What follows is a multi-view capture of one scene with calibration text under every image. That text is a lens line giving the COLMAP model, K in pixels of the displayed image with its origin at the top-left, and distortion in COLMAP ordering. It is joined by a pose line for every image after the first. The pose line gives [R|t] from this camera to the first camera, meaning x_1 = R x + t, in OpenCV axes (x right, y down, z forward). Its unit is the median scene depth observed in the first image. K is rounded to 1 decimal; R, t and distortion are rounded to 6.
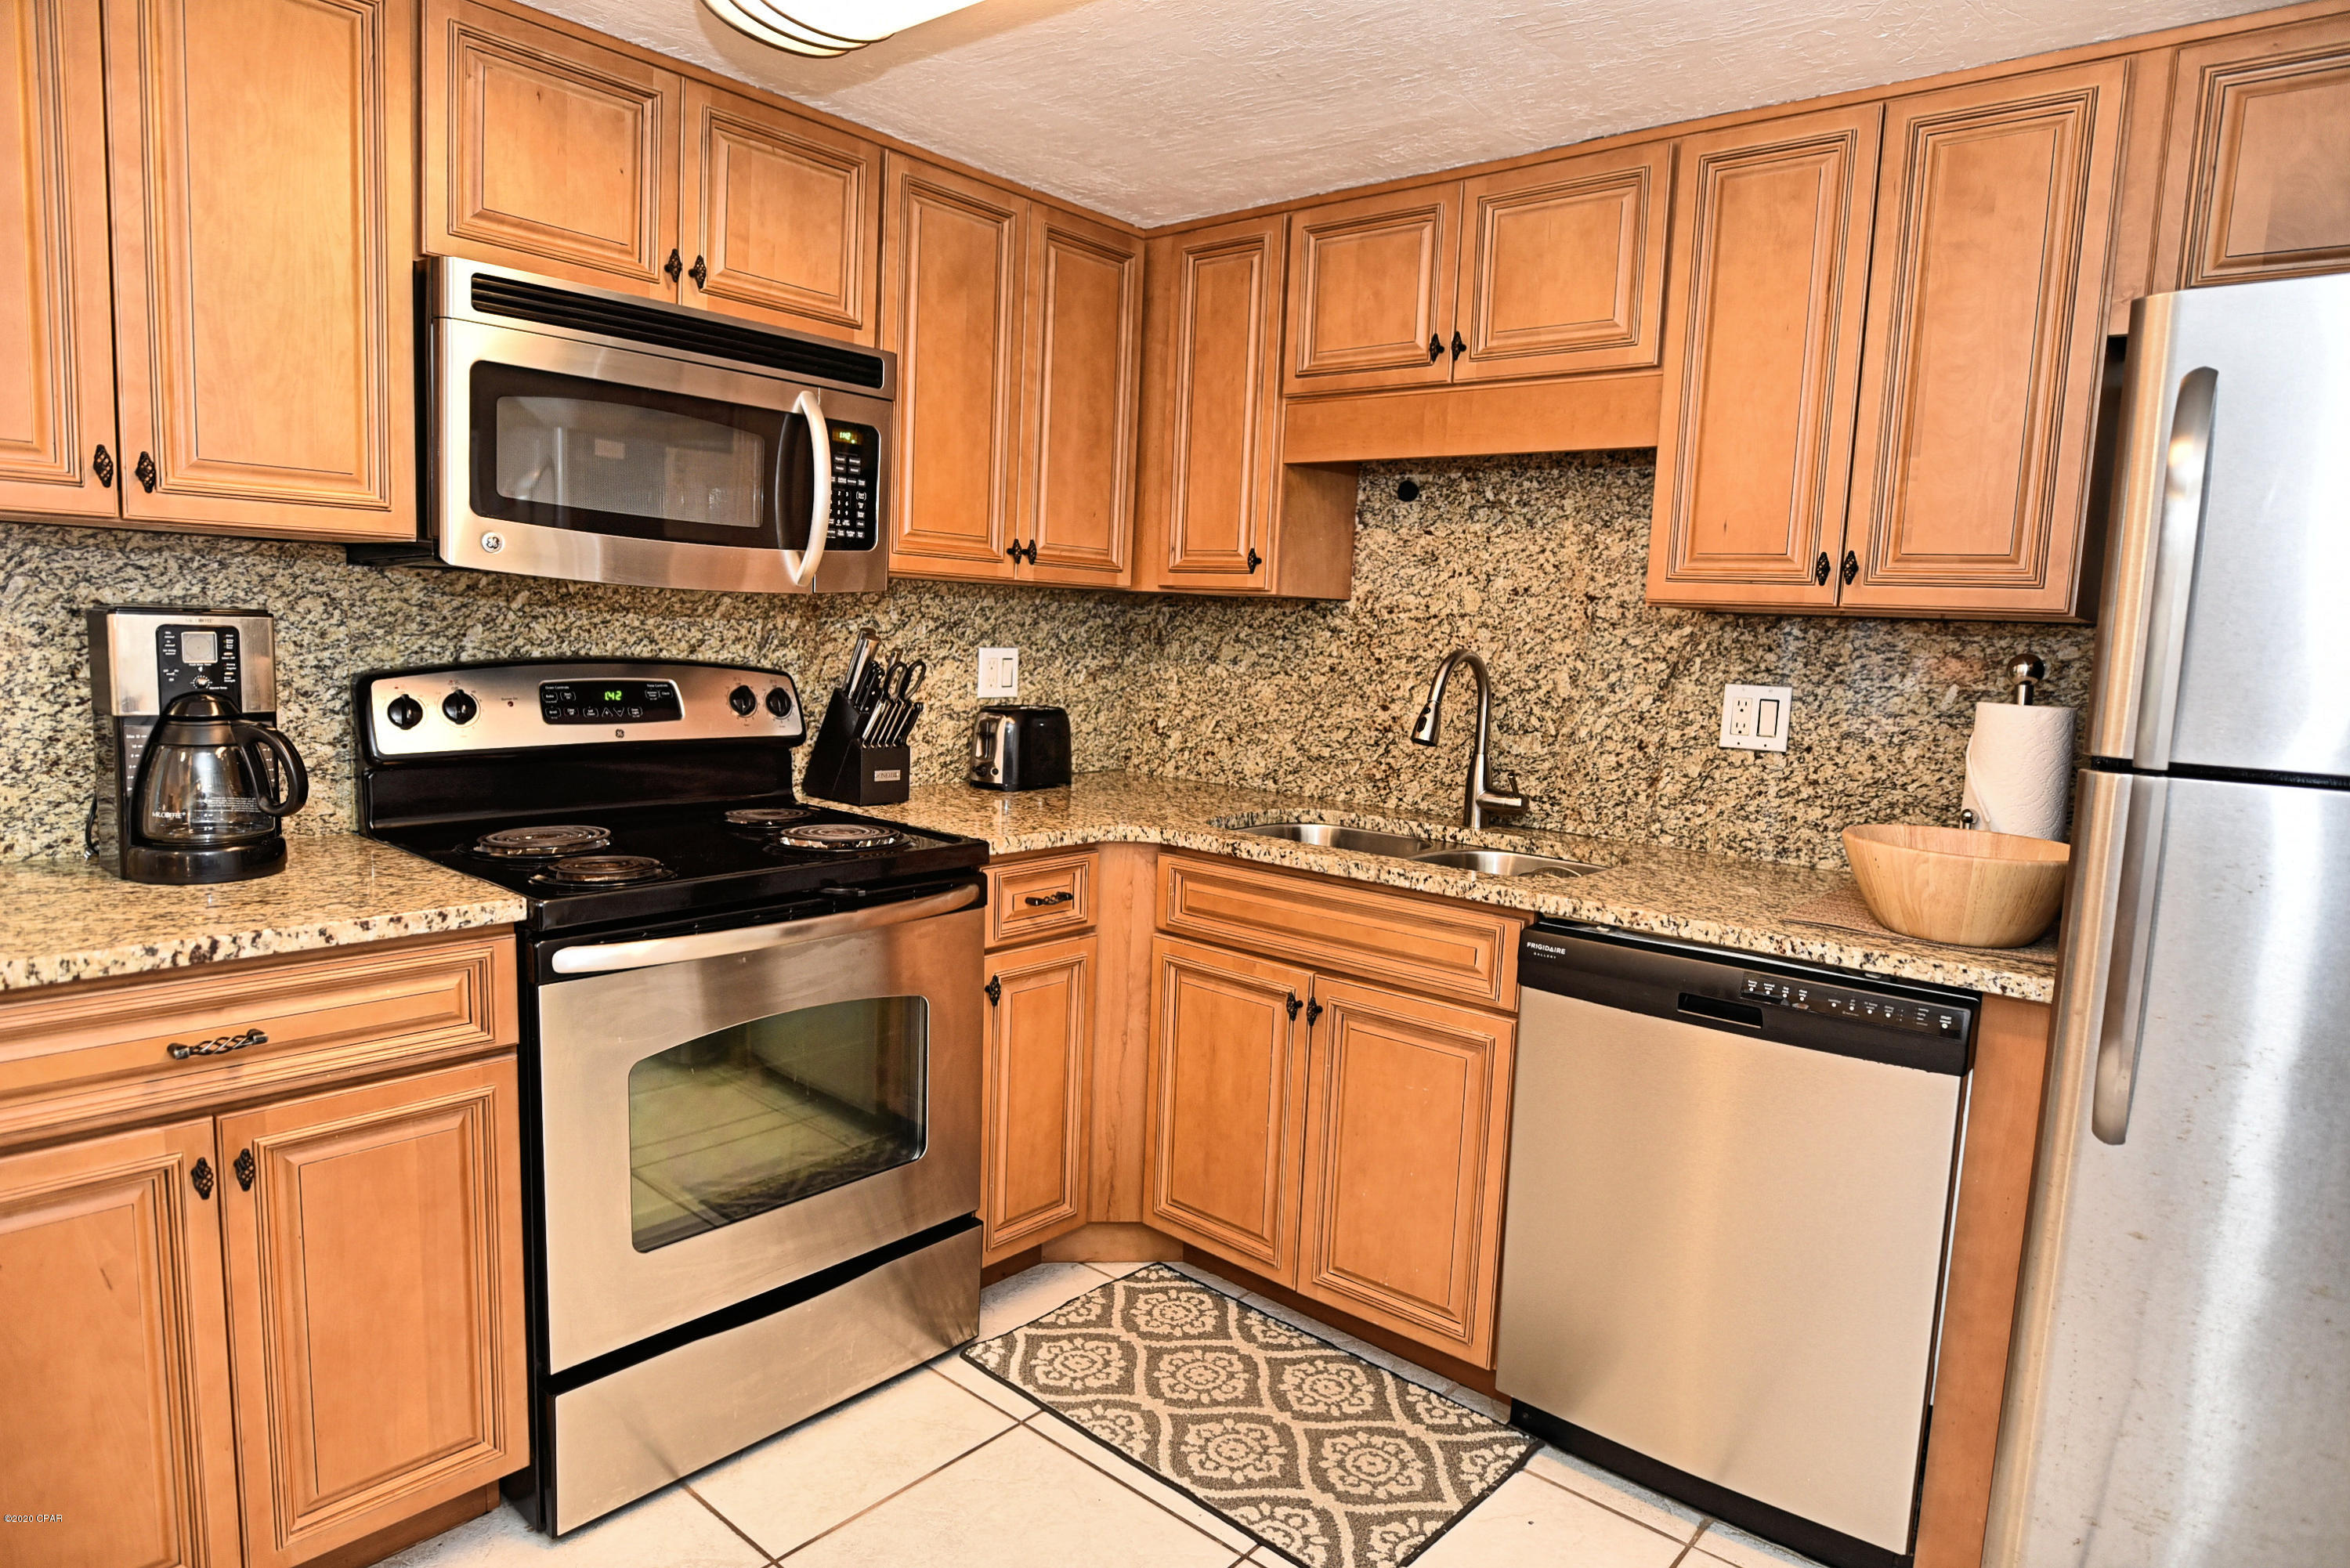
lens RADIAL K [[1351.3, 0, 1182.3], [0, 1351.3, 789.2], [0, 0, 1]] dist [-0.020859, -0.001558]
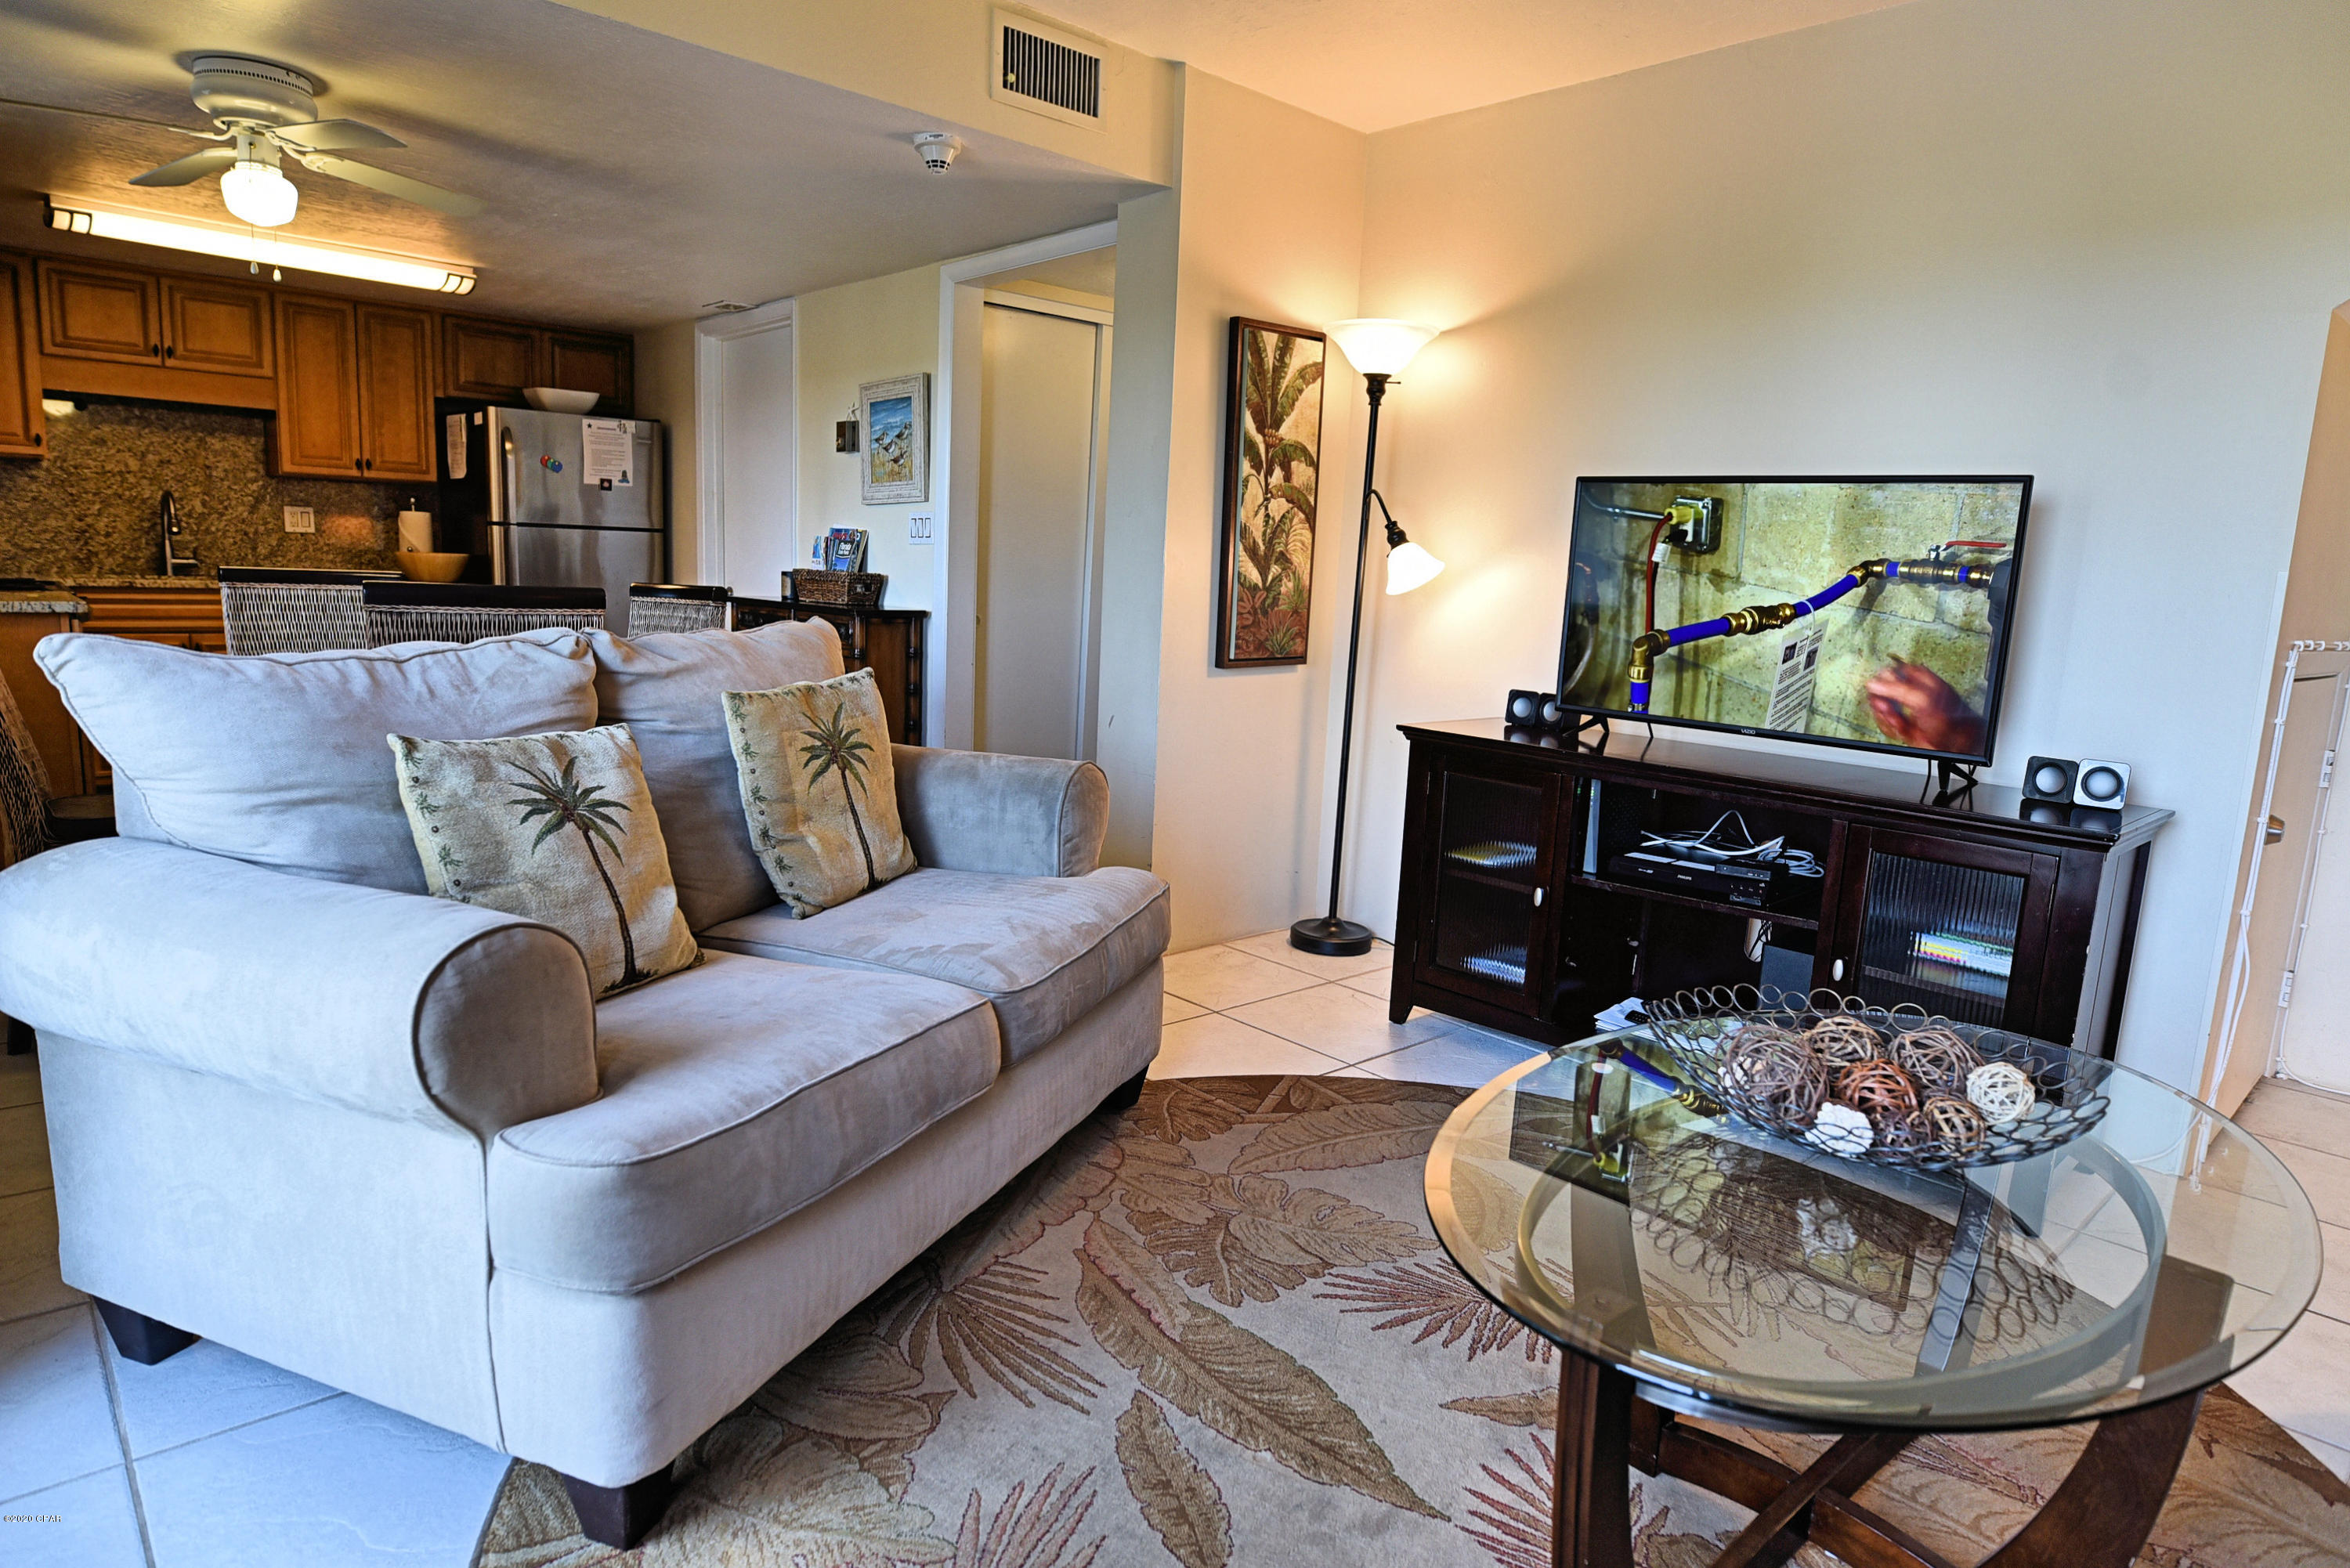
lens RADIAL K [[1351.3, 0, 1179.5], [0, 1351.3, 787.8], [0, 0, 1]] dist [-0.020859, -0.001558]
pose [[0.118720, -0.195904, 0.973410, -1.982730], [0.081595, 0.978952, 0.187068, 0.107679], [-0.989569, 0.057217, 0.132206, -0.954636]]
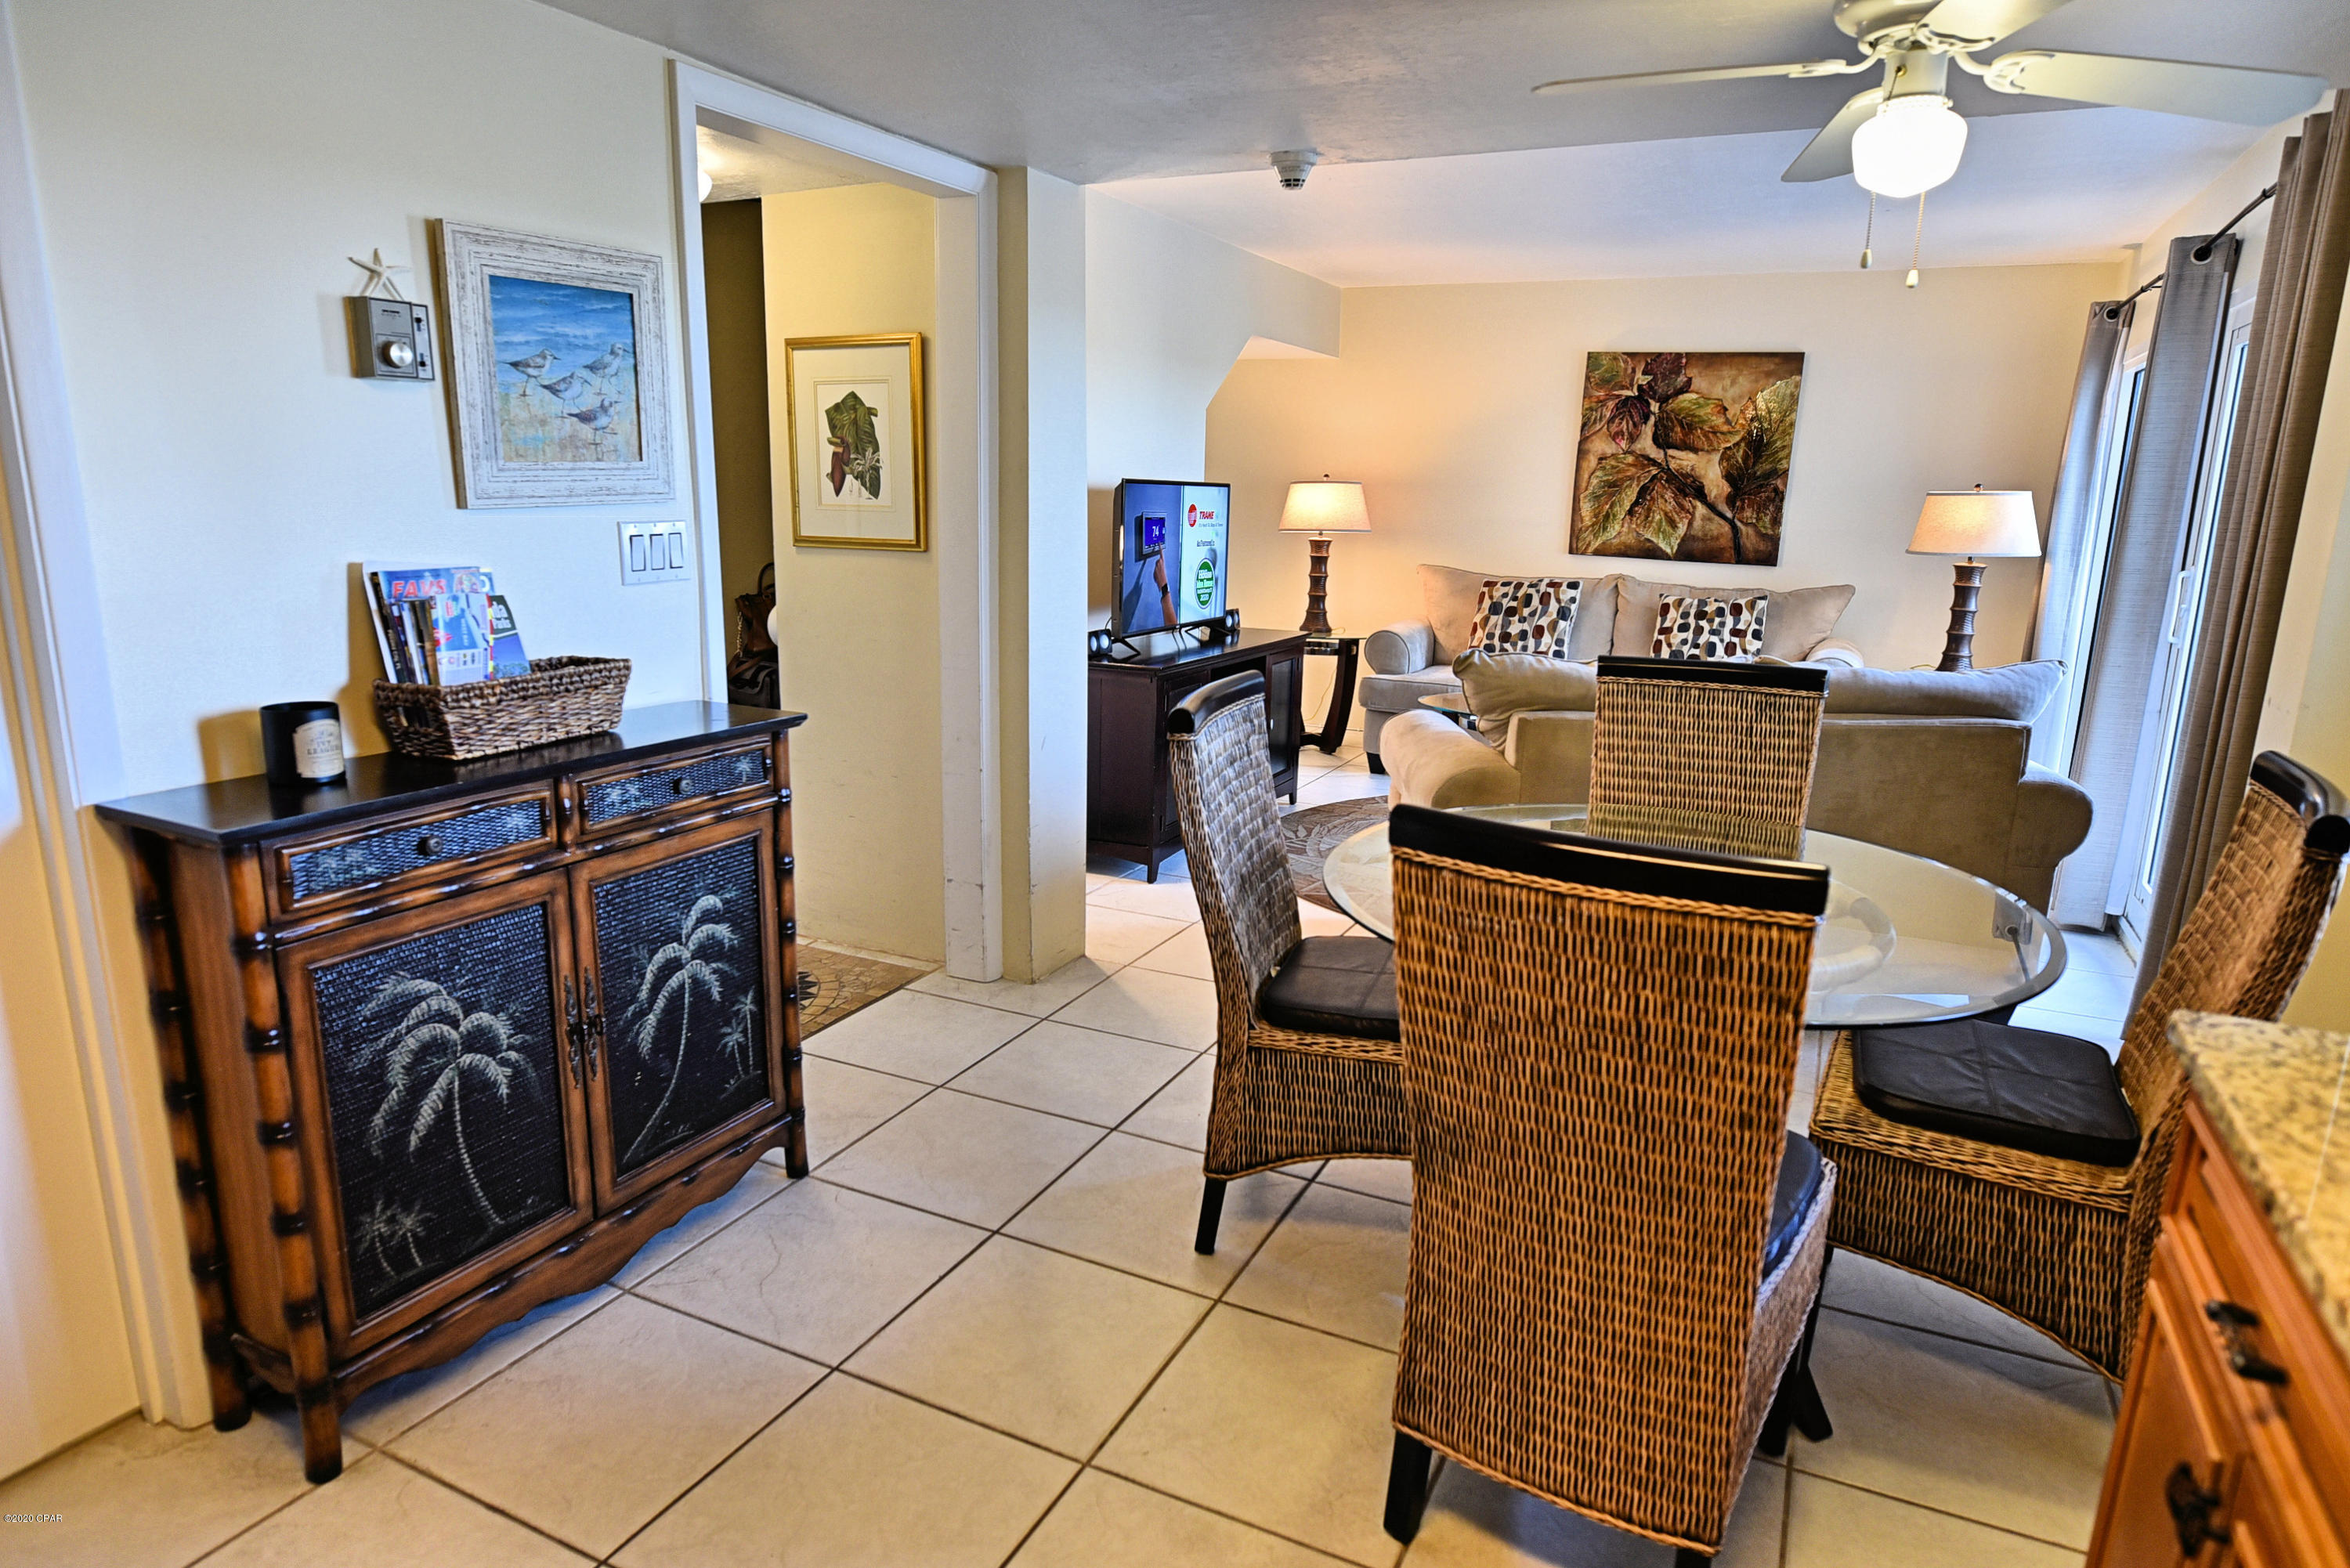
lens RADIAL K [[1351.3, 0, 1180.5], [0, 1351.3, 790.5], [0, 0, 1]] dist [-0.020859, -0.001558]
pose [[-0.965579, -0.005847, -0.260044, -0.062617], [-0.092908, 0.941550, 0.323809, -0.138512], [0.242951, 0.336823, -0.909684, 0.846354]]
